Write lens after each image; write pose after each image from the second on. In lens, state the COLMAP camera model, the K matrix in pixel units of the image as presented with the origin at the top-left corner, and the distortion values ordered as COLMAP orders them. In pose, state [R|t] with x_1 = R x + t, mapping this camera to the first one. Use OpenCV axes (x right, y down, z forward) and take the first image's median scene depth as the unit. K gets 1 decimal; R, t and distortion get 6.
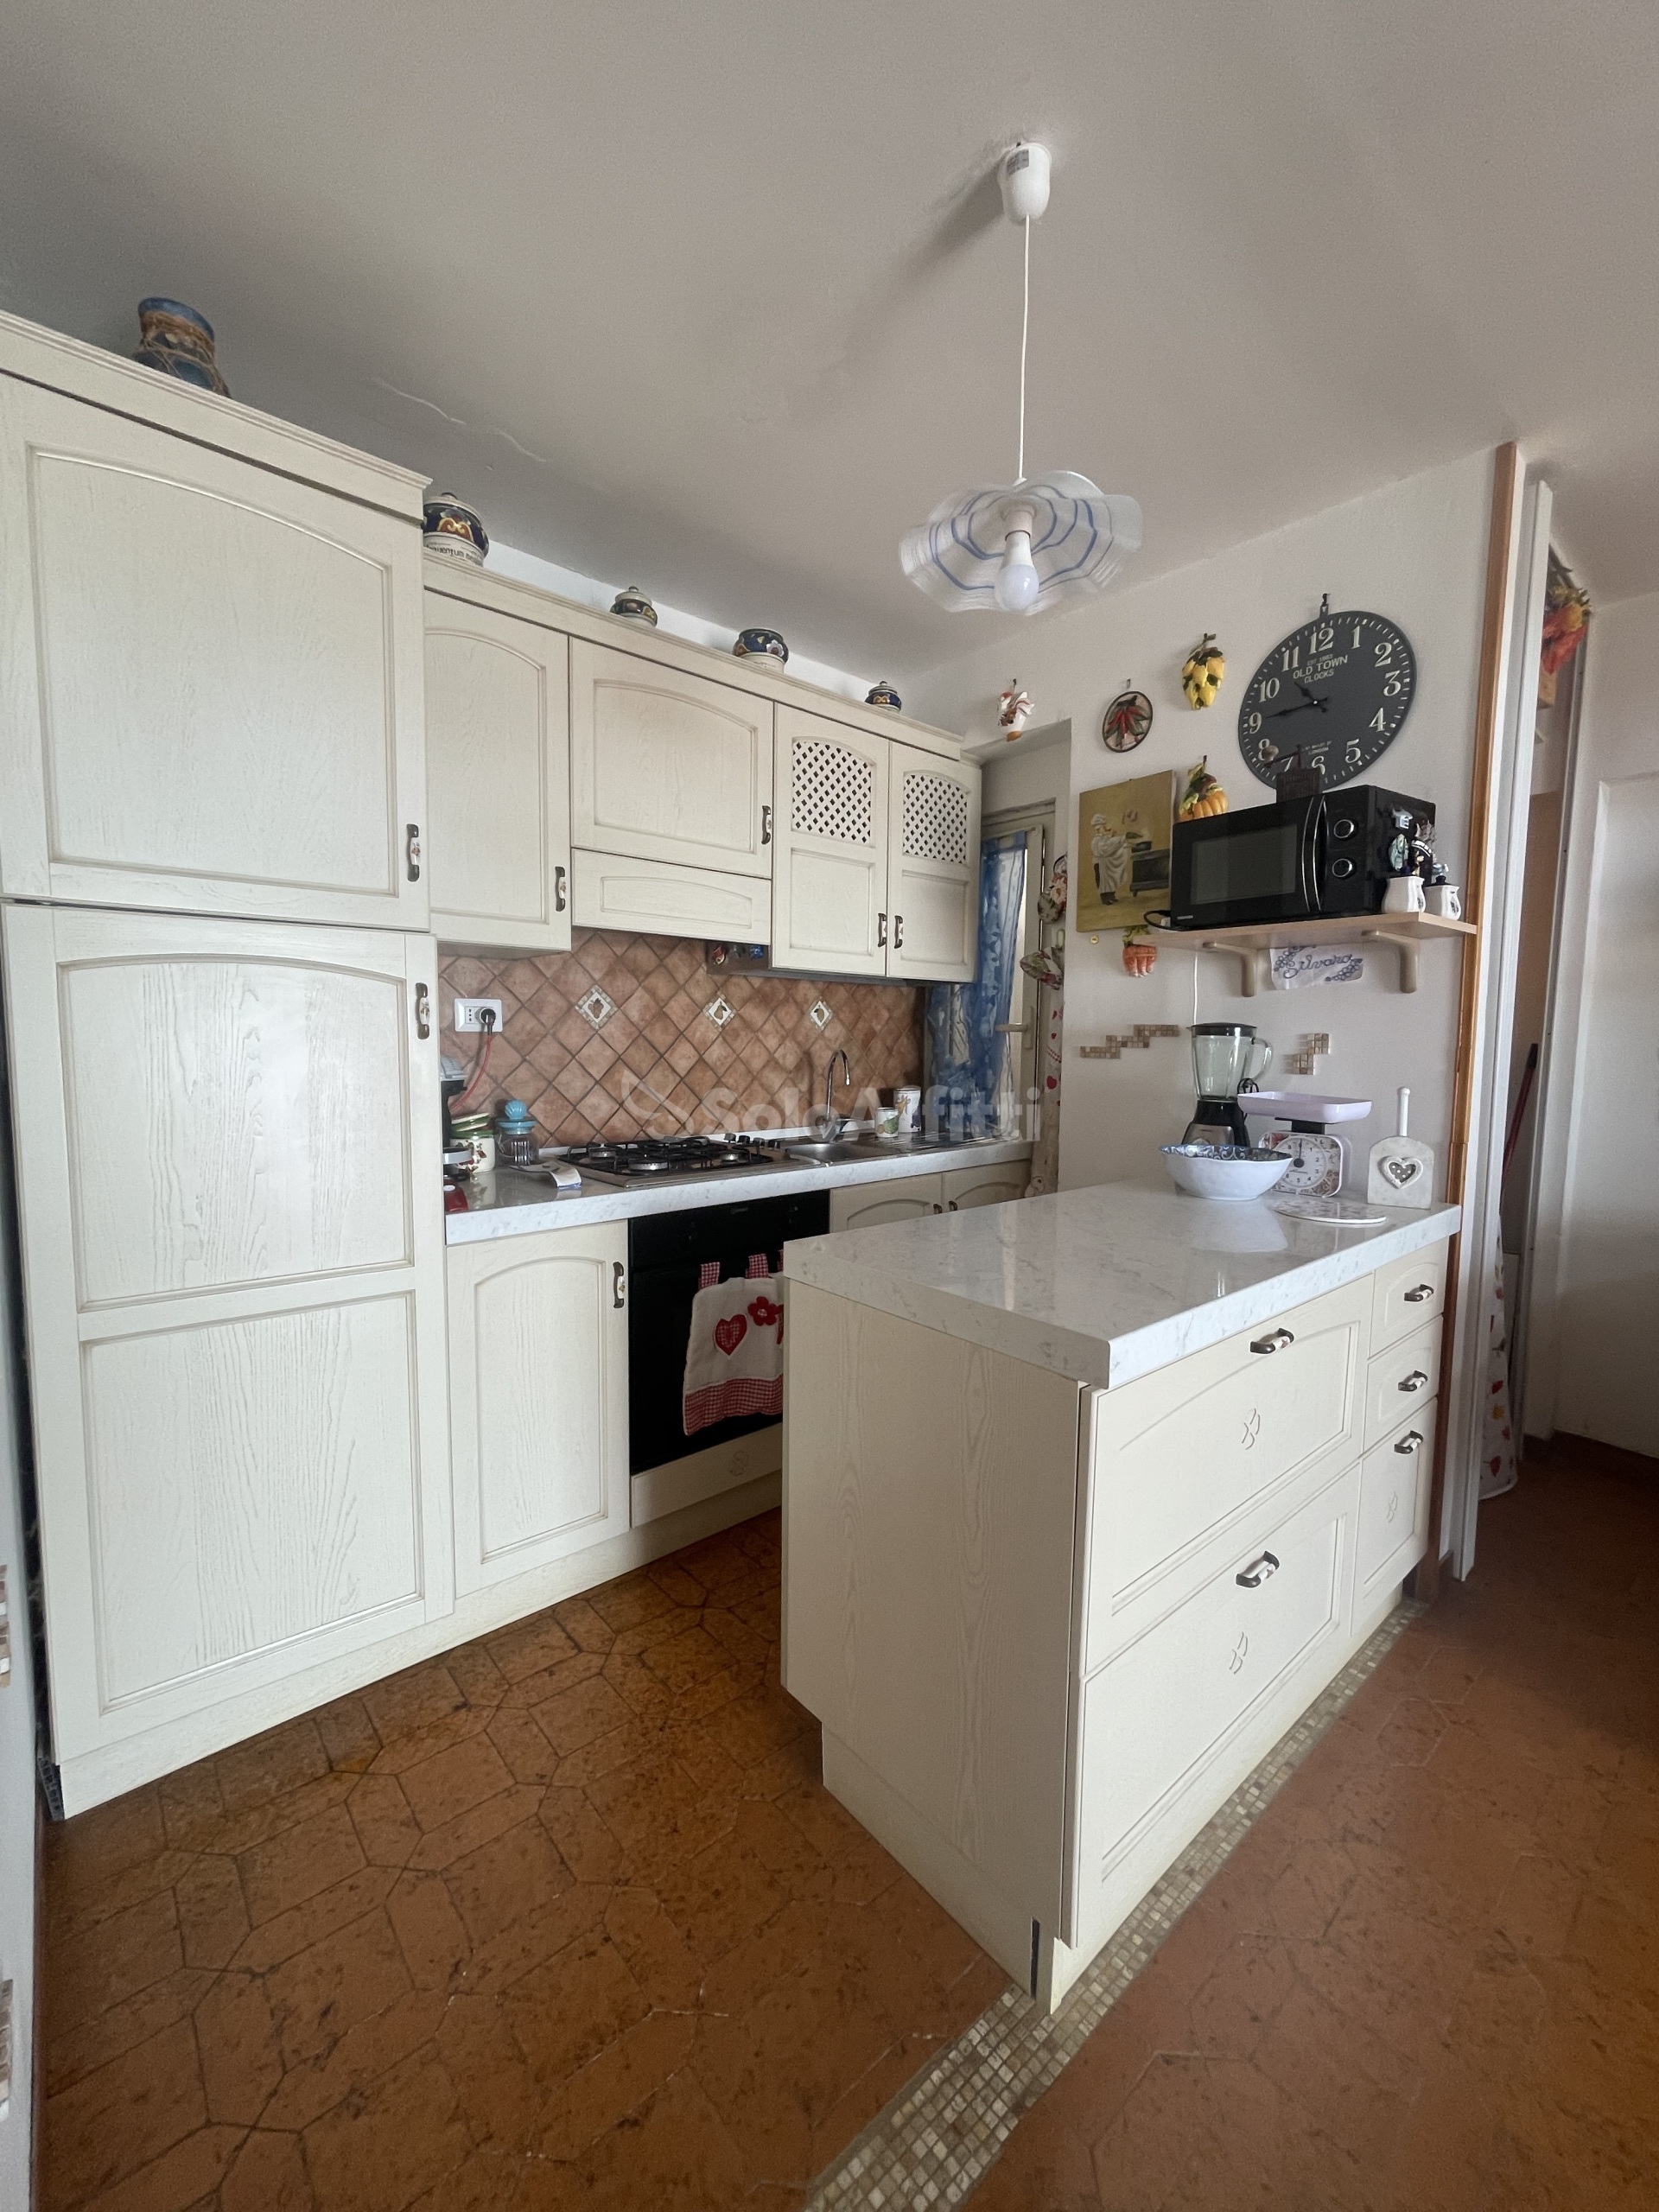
lens RADIAL K [[892.6, 0, 818.6], [0, 892.6, 1102.4], [0, 0, 1]] dist [-0.001421, 0.000528]
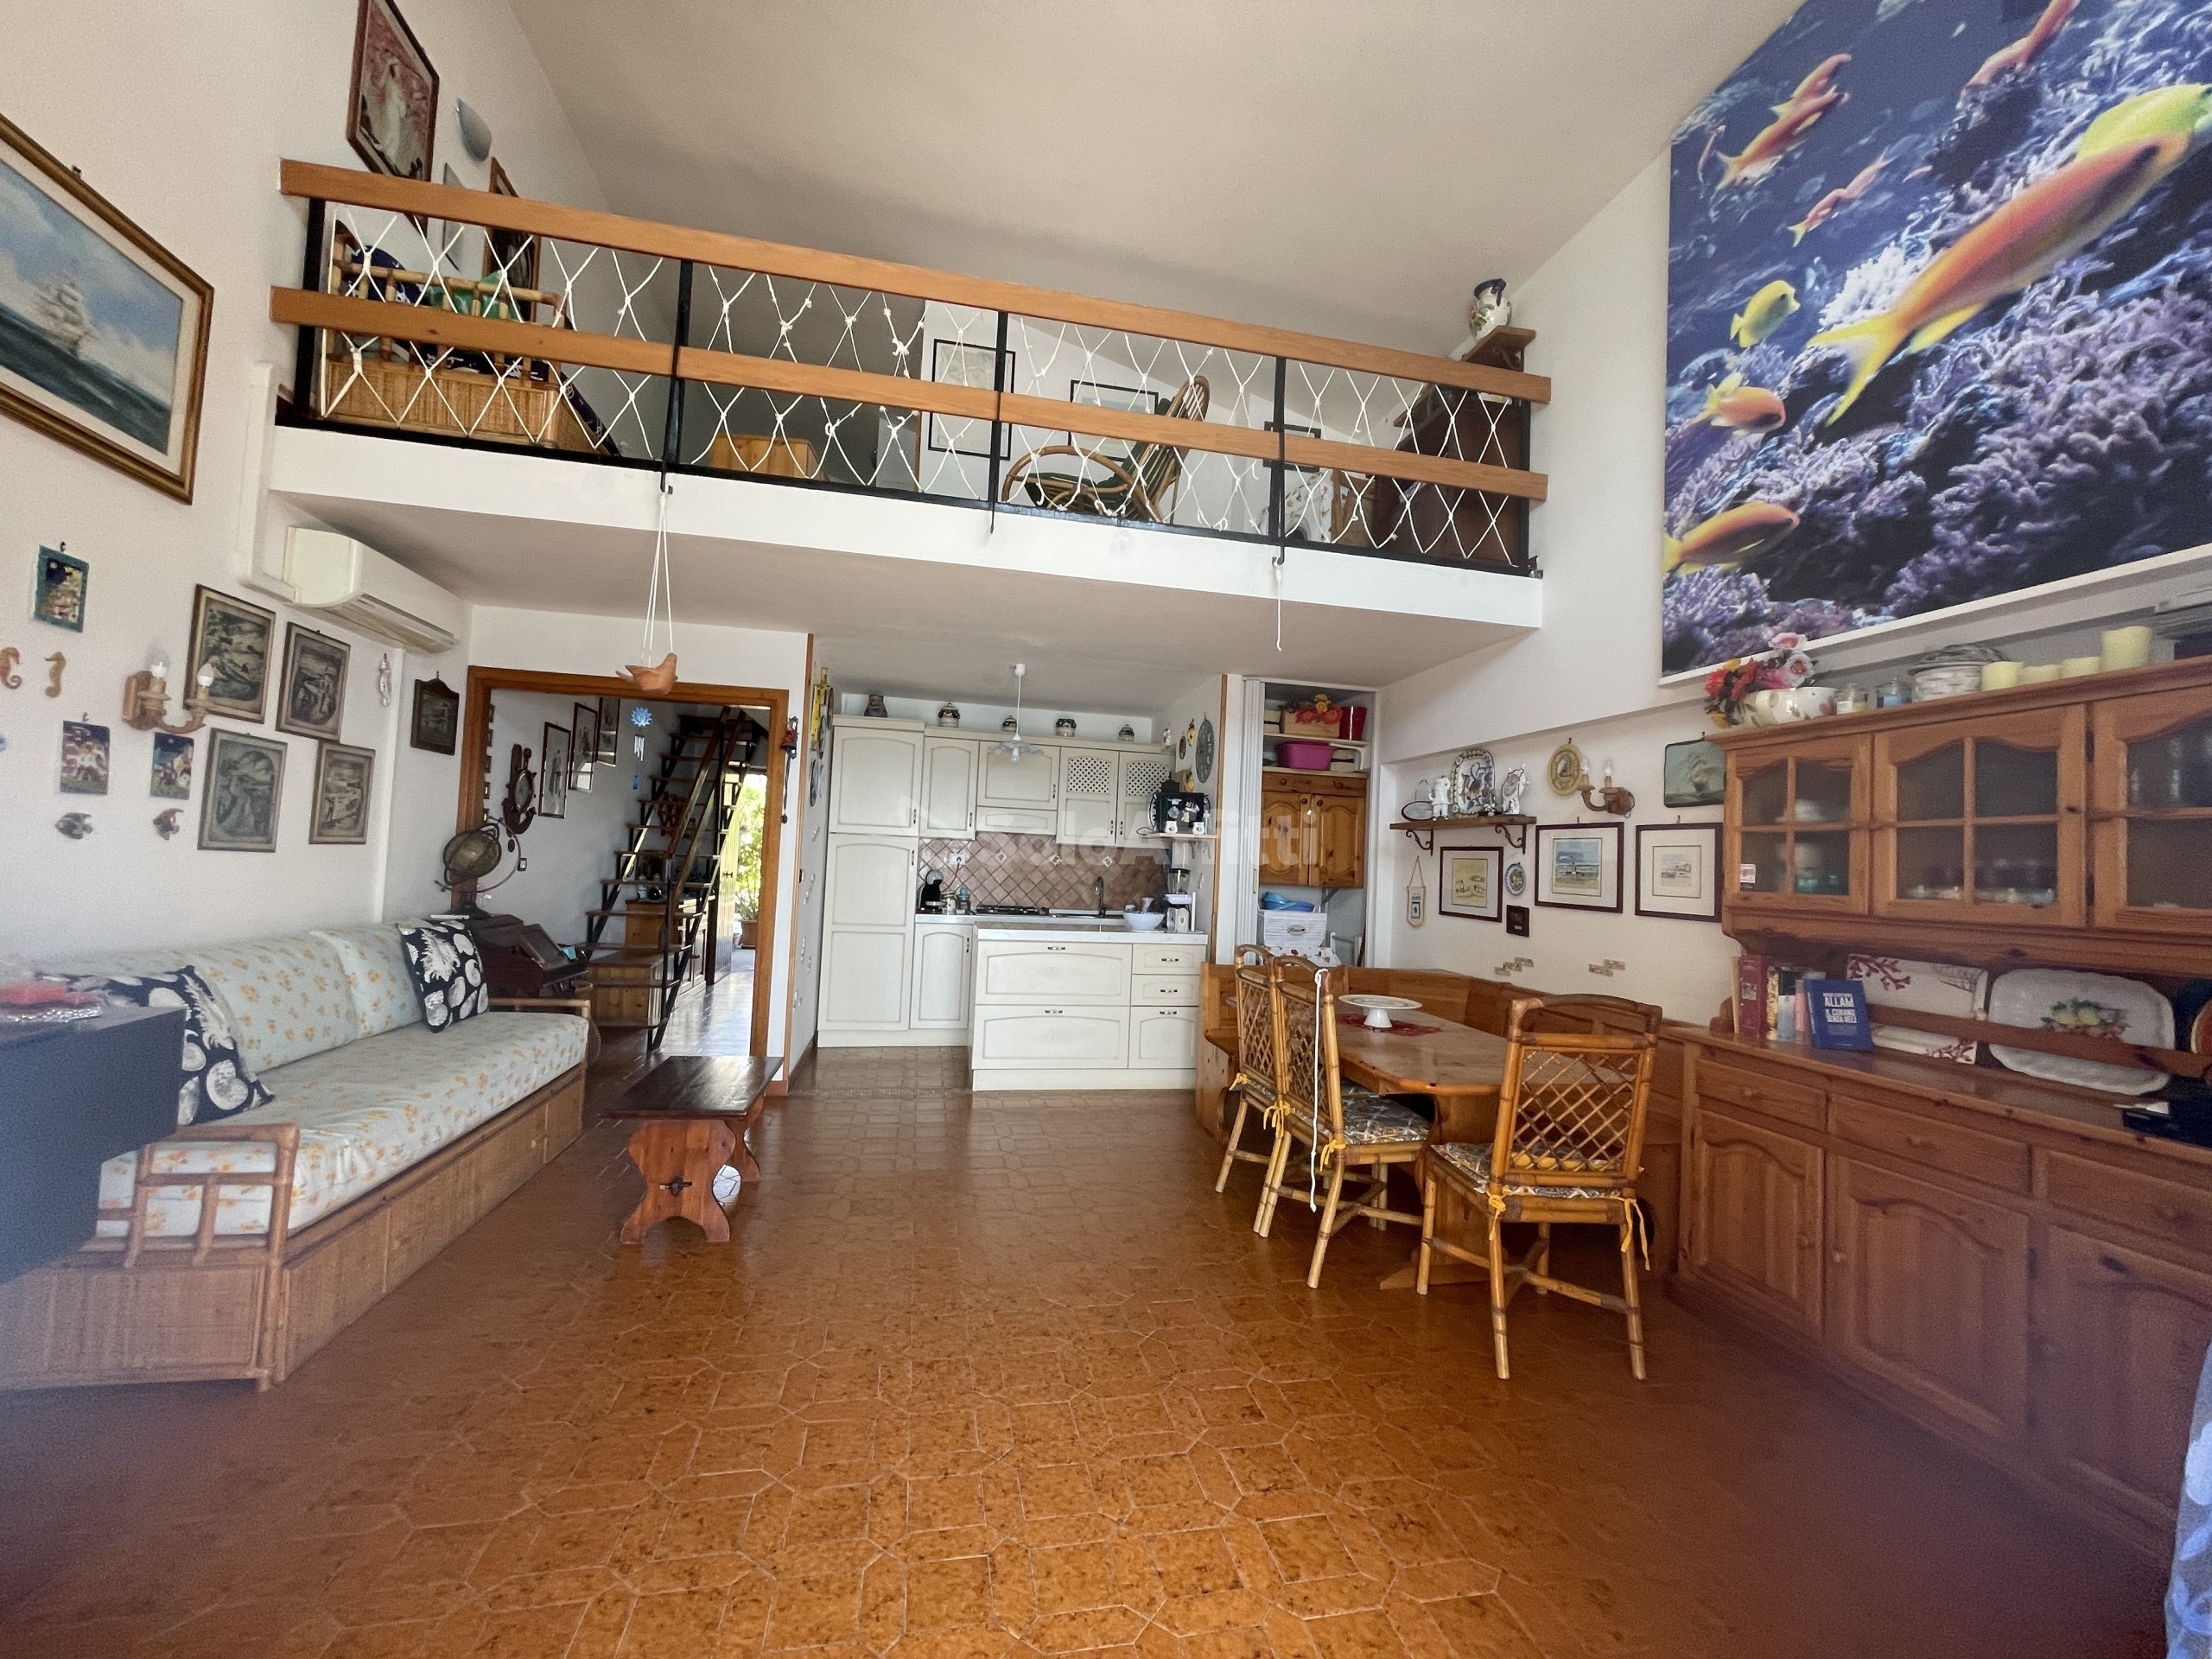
lens RADIAL K [[892.6, 0, 1101.9], [0, 892.6, 828.6], [0, 0, 1]] dist [-0.001421, 0.000528]
pose [[0.874586, 0.006429, -0.484828, 1.349783], [-0.069655, 0.991206, -0.112507, 0.092299], [0.479842, 0.132168, 0.867343, -1.228862]]
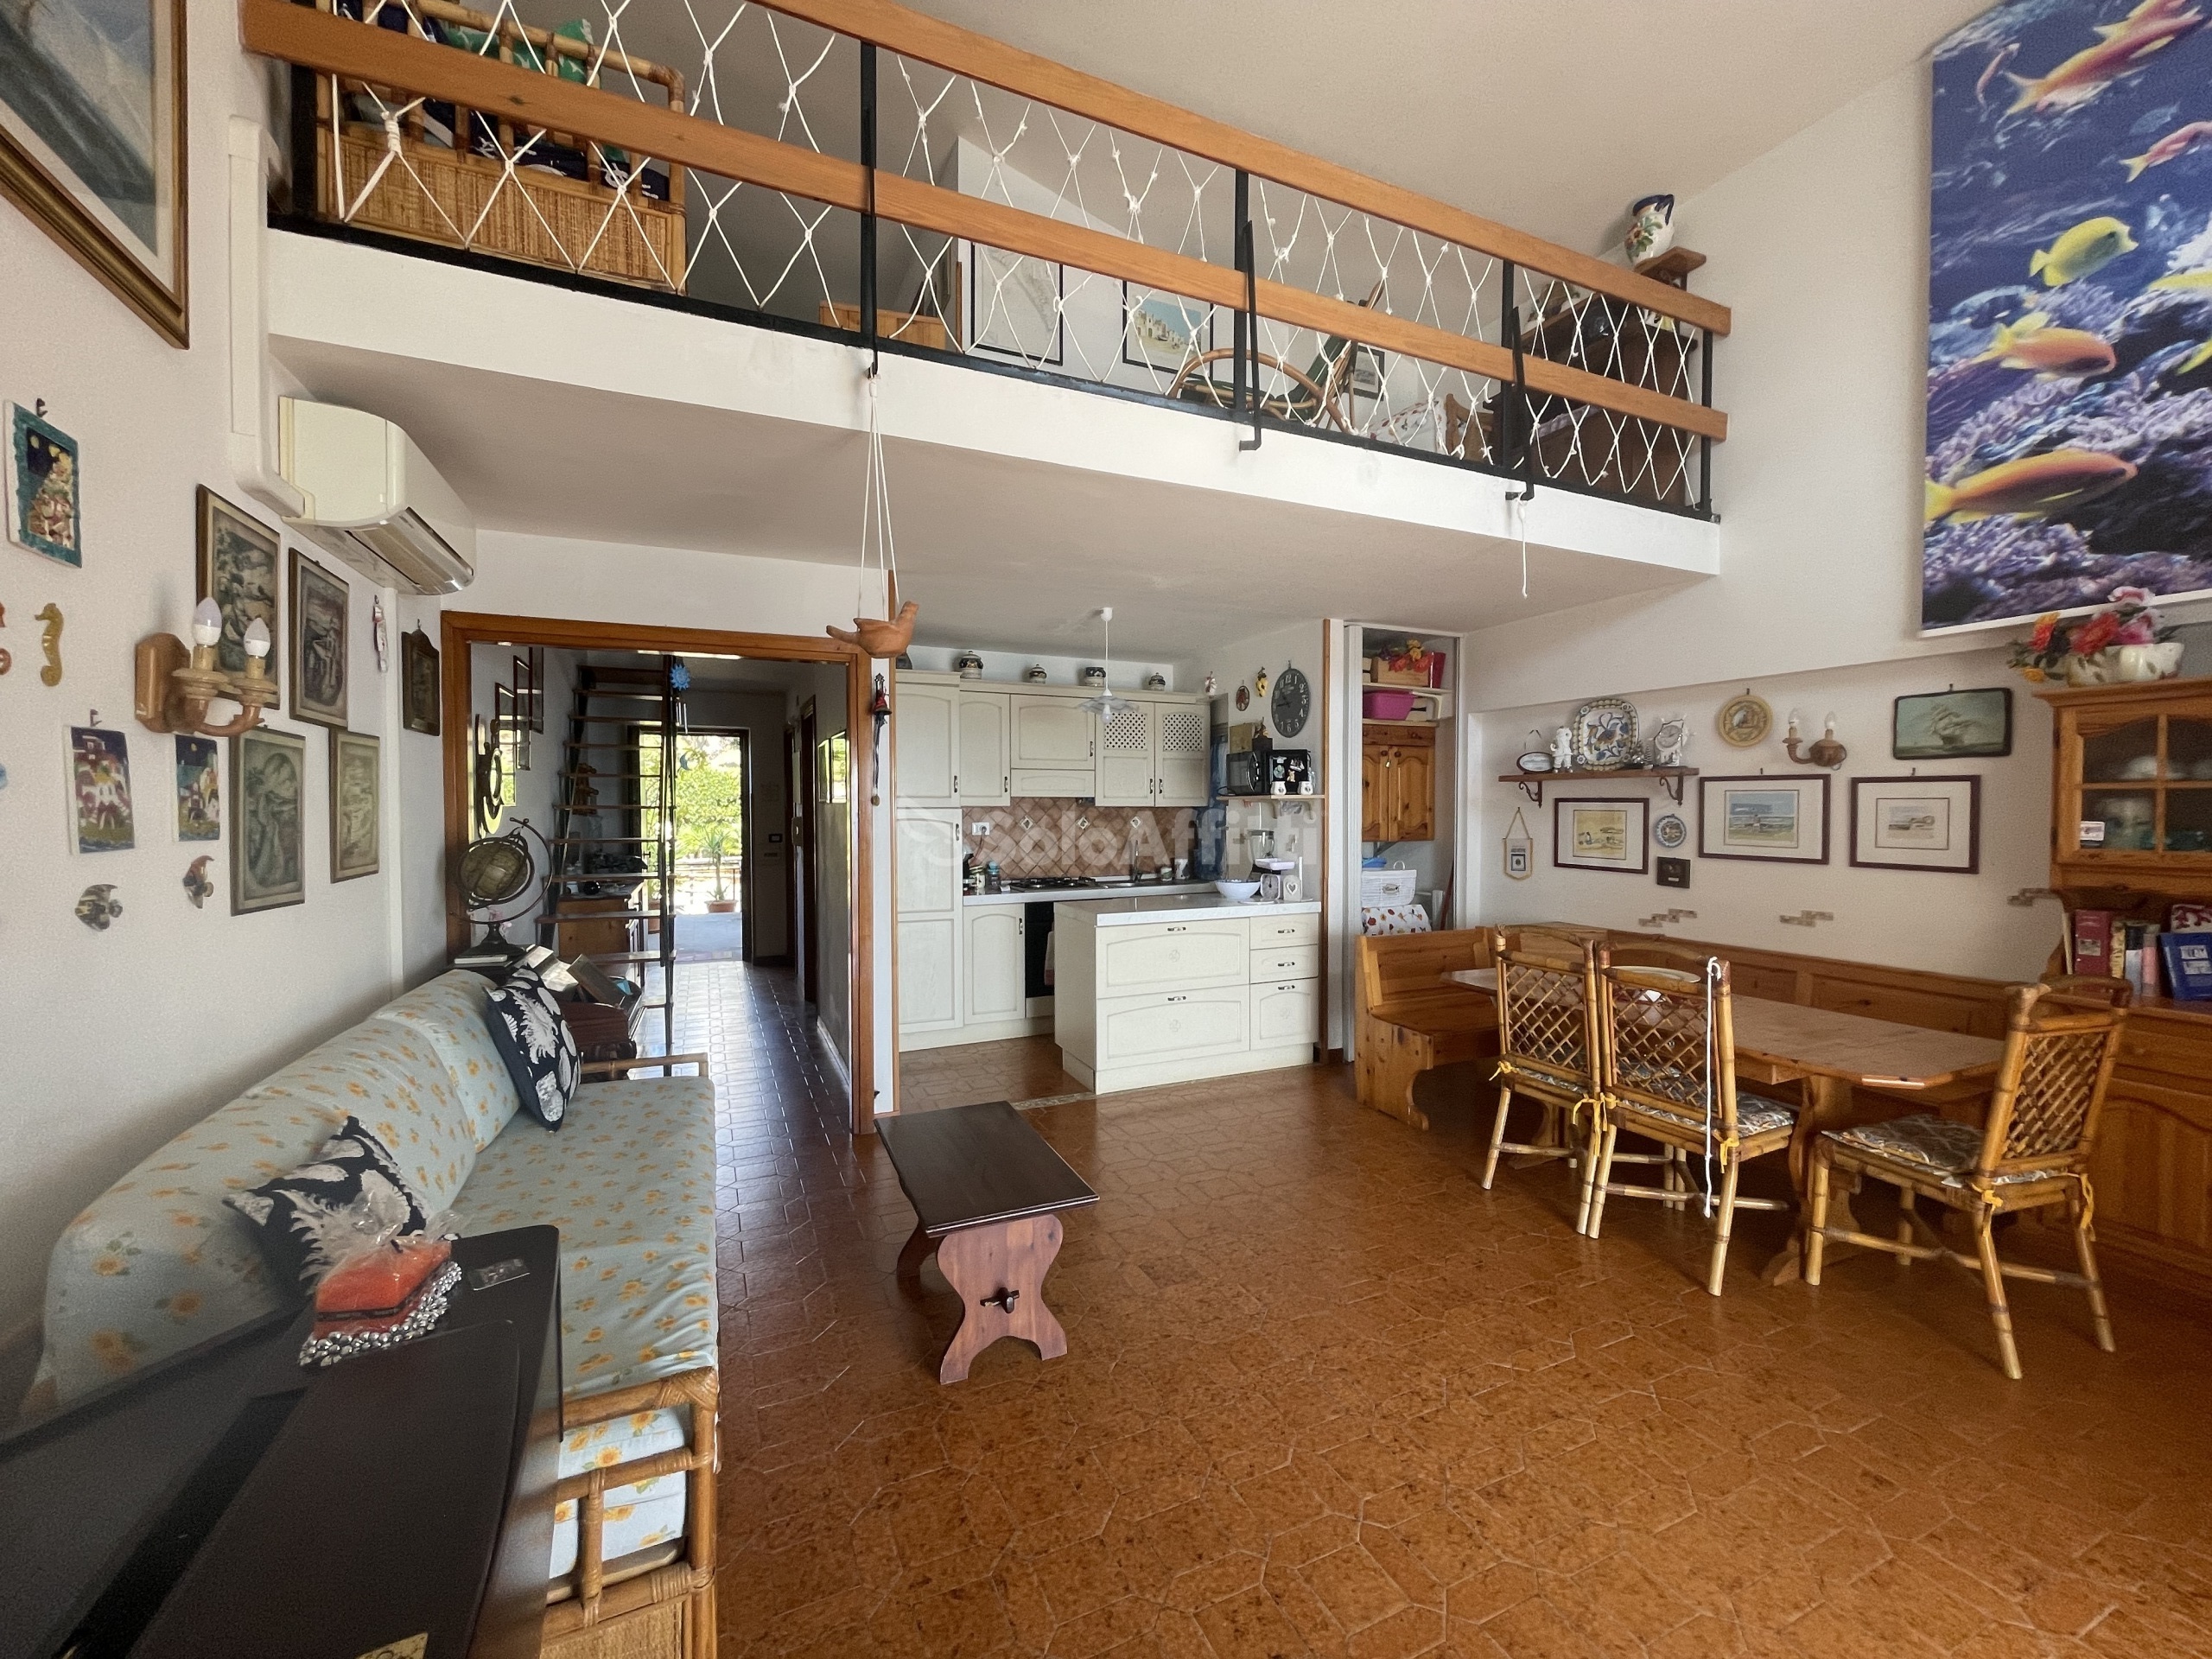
lens RADIAL K [[892.6, 0, 1104.7], [0, 892.6, 828.0], [0, 0, 1]] dist [-0.001421, 0.000528]
pose [[0.959496, -0.007235, -0.281630, 0.648544], [-0.007749, 0.998614, -0.052056, 0.030782], [0.281617, 0.052130, 0.958110, -1.286856]]
